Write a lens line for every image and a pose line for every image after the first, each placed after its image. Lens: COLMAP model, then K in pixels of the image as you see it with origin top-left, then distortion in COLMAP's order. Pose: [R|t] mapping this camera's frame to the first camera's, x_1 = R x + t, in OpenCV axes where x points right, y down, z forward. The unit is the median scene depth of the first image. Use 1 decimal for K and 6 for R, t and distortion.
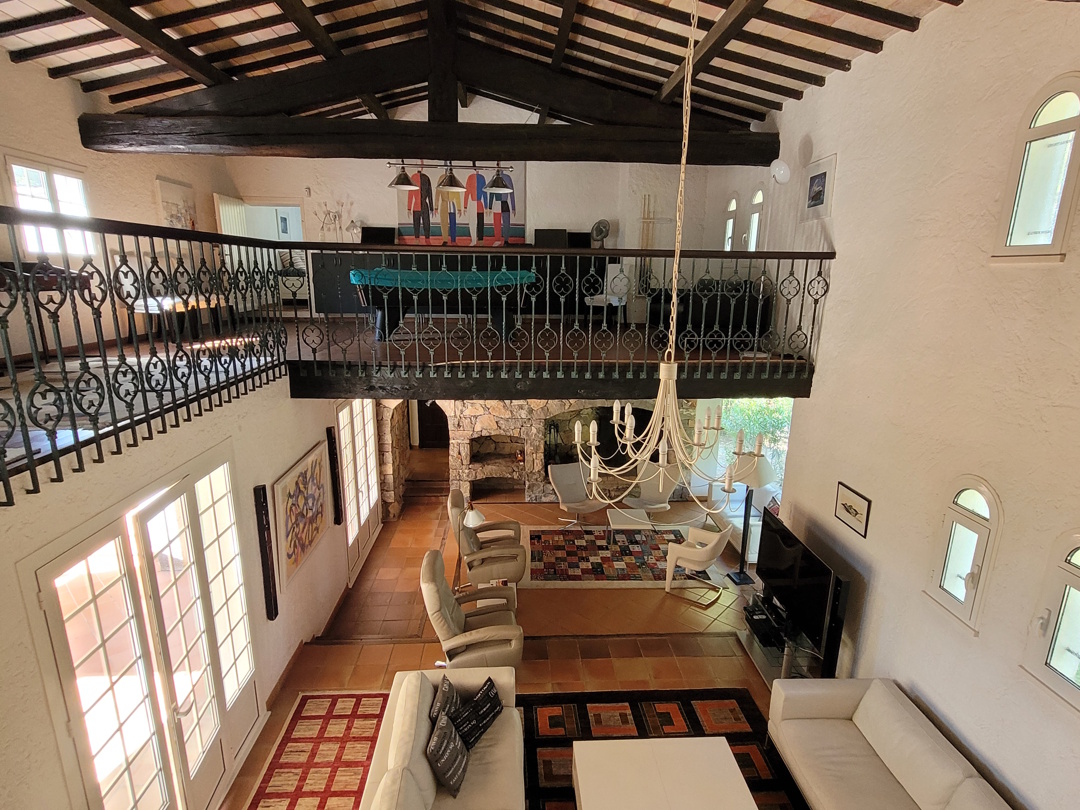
lens RADIAL K [[574.6, 0, 537.6], [0, 574.6, 415.6], [0, 0, 1]] dist [-0.002702, -0.001410]
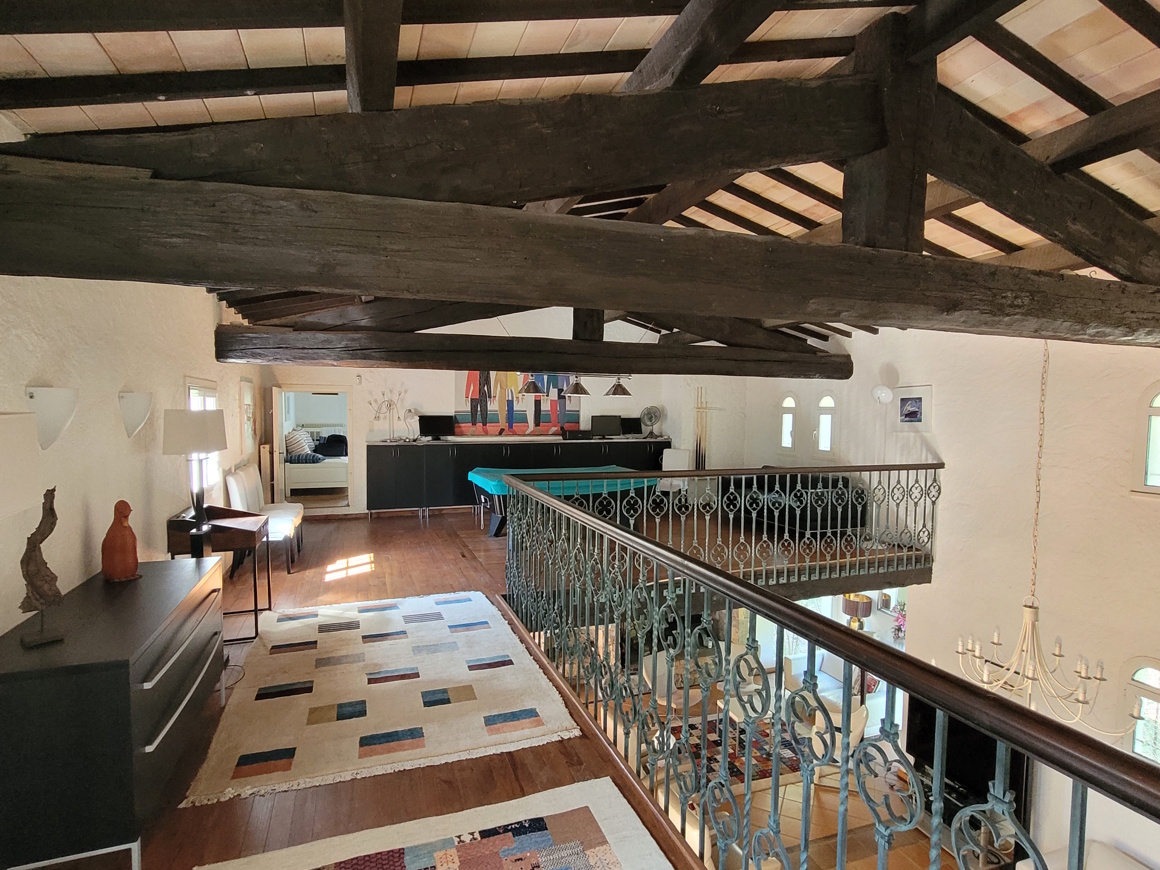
lens RADIAL K [[617.2, 0, 573.3], [0, 617.2, 439.1], [0, 0, 1]] dist [-0.002702, -0.001410]
pose [[0.958330, -0.019125, 0.285022, -0.405004], [0.072855, 0.981125, -0.179127, -0.104875], [-0.276217, 0.192428, 0.941635, -0.016566]]
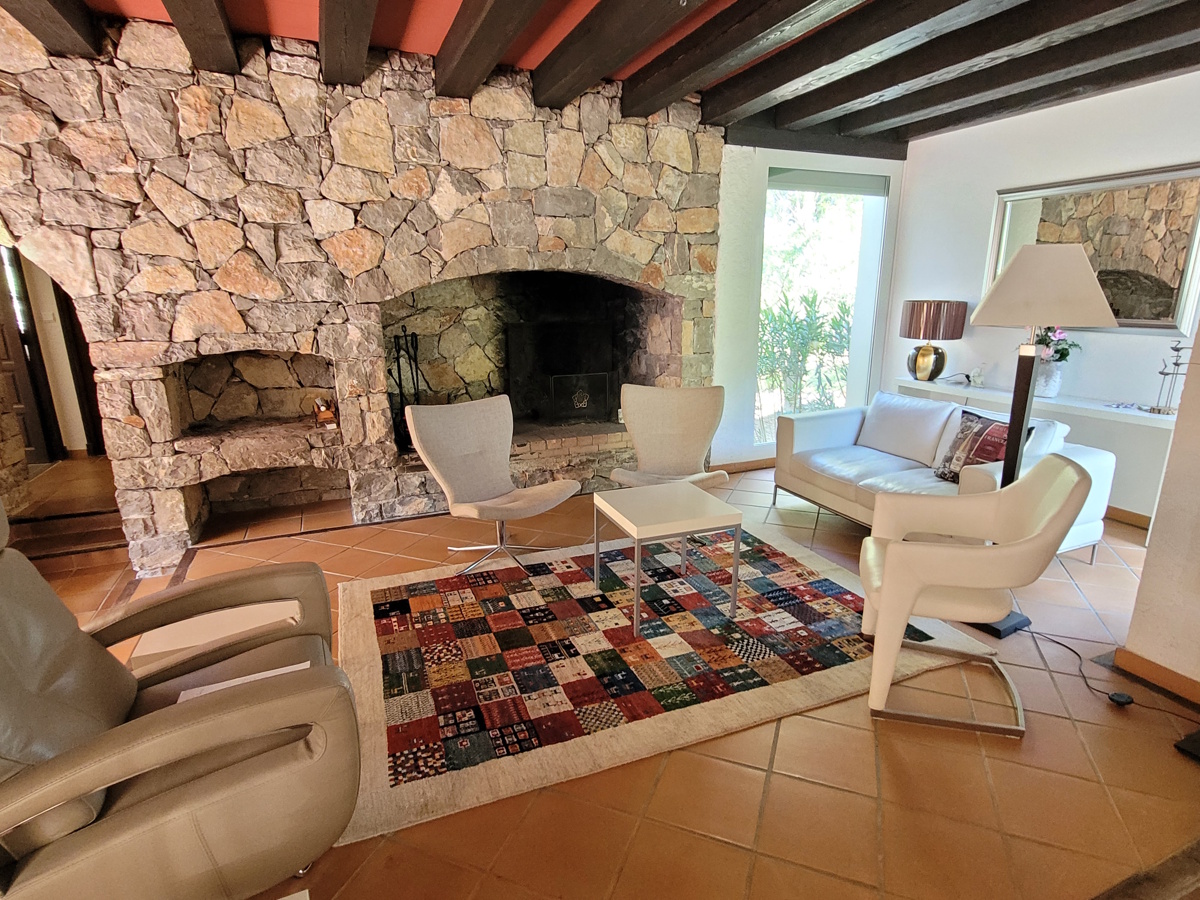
lens RADIAL K [[638.4, 0, 600.2], [0, 638.4, 458.0], [0, 0, 1]] dist [-0.002702, -0.001410]
pose [[0.936570, -0.108158, 0.333375, -0.004160], [0.102804, 0.994130, 0.033716, 0.126547], [-0.335065, 0.002695, 0.942191, 0.619616]]
